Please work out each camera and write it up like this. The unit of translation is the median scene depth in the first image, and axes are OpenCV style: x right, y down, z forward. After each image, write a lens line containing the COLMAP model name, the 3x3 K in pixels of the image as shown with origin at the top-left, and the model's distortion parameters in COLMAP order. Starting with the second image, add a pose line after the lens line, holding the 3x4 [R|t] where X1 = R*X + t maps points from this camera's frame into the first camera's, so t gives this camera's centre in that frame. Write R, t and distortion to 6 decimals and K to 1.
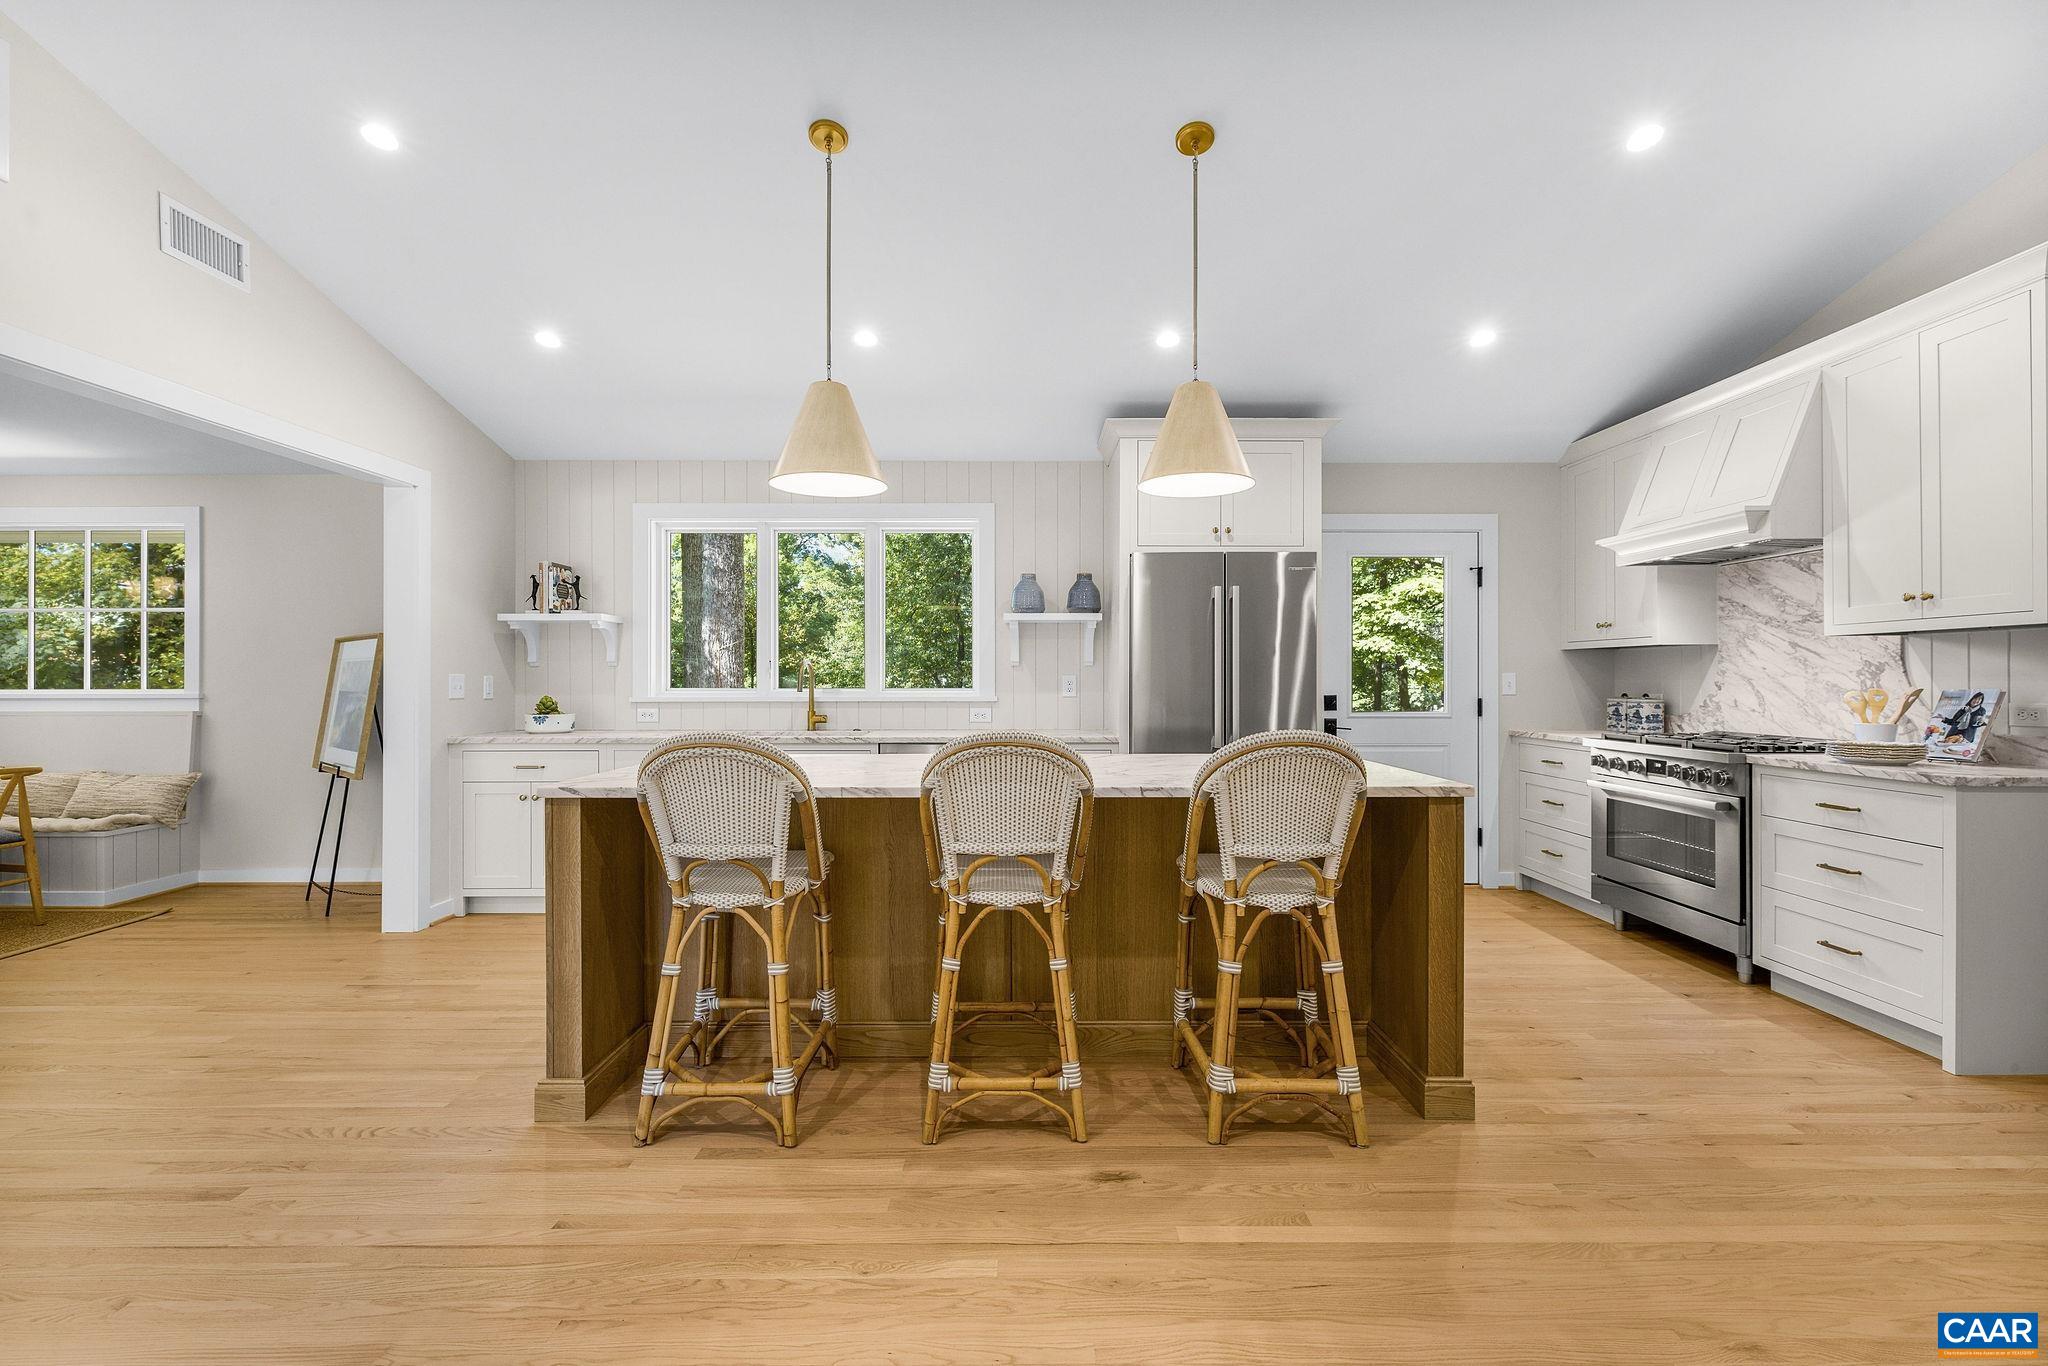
lens RADIAL K [[912.4, 0, 1021.5], [0, 912.4, 677.2], [0, 0, 1]] dist [-0.000405, 0.000890]
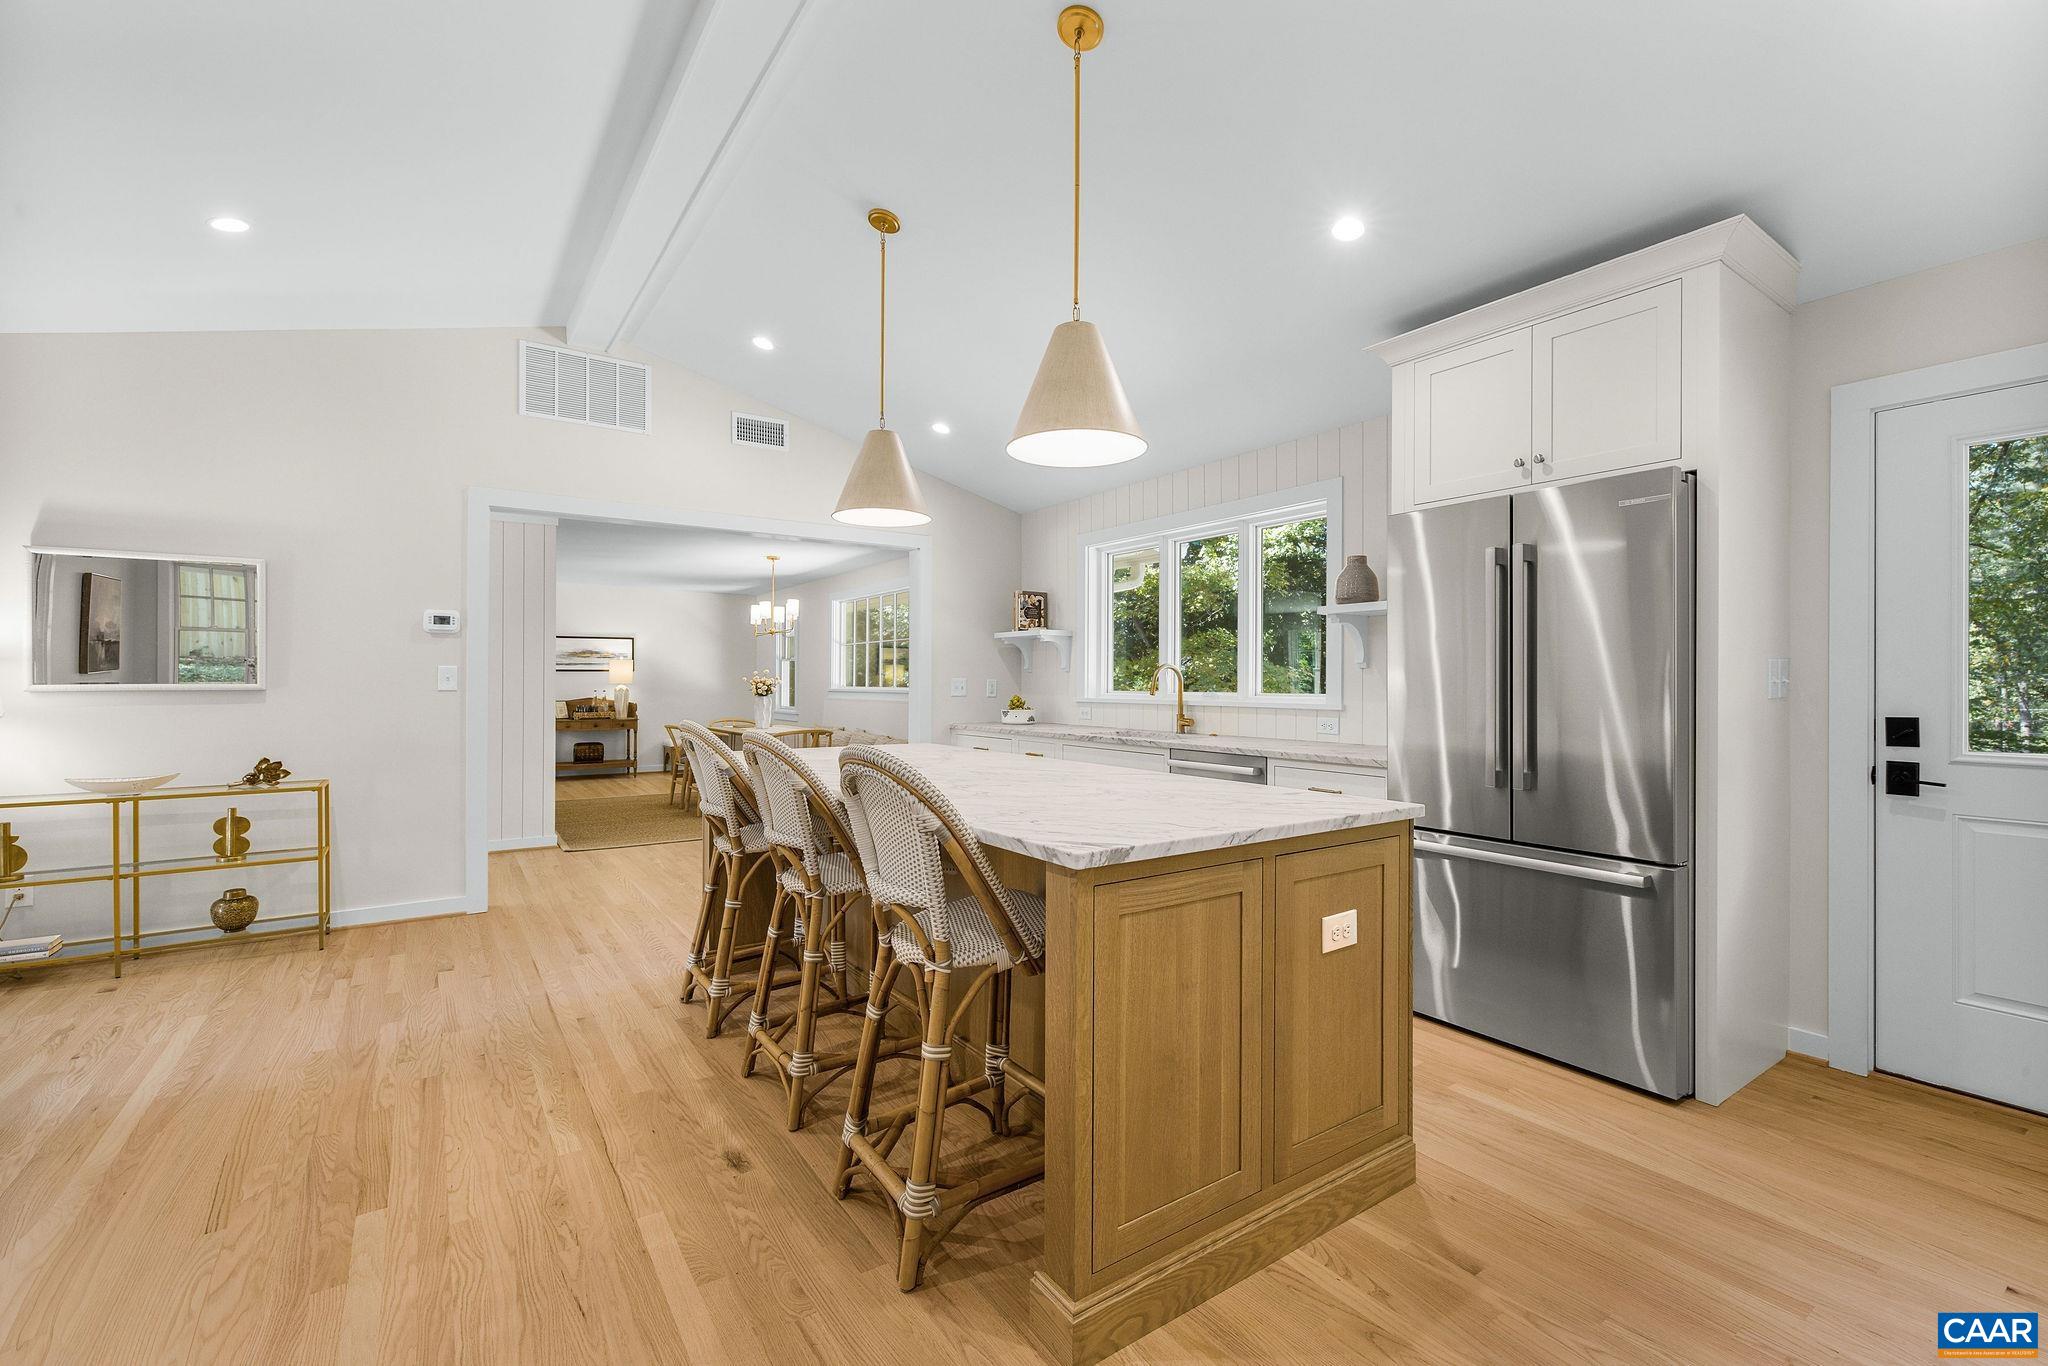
lens RADIAL K [[865.4, 0, 1017.3], [0, 865.4, 679.1], [0, 0, 1]] dist [-0.000789, 0.000284]
pose [[0.561913, -0.000158, -0.827196, 0.631118], [-0.001166, 0.999999, -0.000983, -0.001614], [0.827196, 0.001517, 0.561912, 0.406470]]
